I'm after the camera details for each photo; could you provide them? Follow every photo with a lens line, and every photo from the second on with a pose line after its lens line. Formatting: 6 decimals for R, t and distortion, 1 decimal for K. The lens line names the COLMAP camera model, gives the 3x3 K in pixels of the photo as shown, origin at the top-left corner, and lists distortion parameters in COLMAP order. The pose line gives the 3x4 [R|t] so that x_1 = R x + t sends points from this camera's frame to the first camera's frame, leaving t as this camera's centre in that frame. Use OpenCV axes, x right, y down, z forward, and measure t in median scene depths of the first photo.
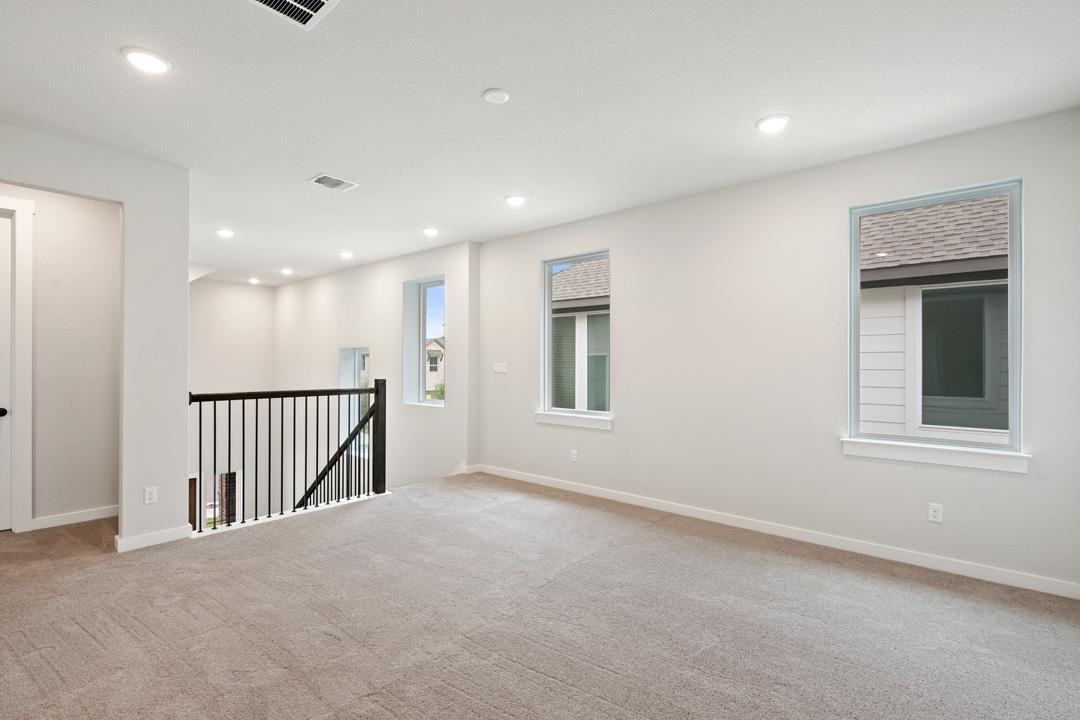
lens RADIAL K [[494.7, 0, 552.8], [0, 494.7, 364.5], [0, 0, 1]] dist [-0.000106, -0.003124]
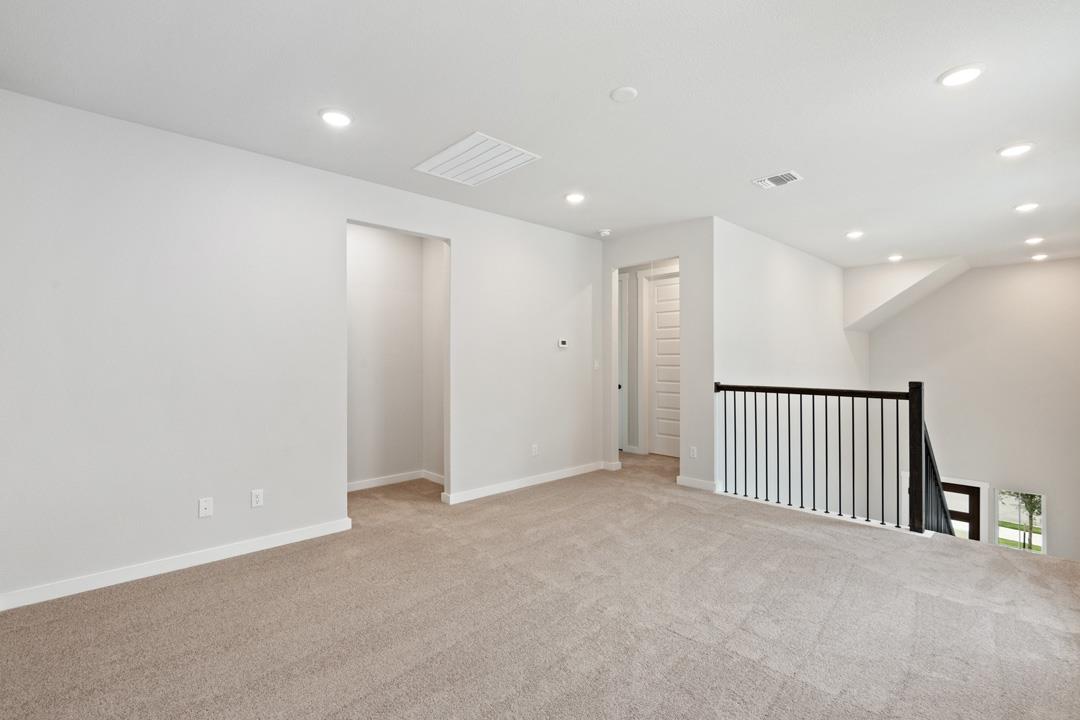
lens RADIAL K [[494.7, 0, 539.4], [0, 494.7, 356.2], [0, 0, 1]] dist [-0.000106, -0.003124]
pose [[-0.131365, -0.005771, -0.991317, 0.496627], [0.001687, 0.999980, -0.006045, -0.006576], [0.991333, -0.002466, -0.131353, 0.533713]]
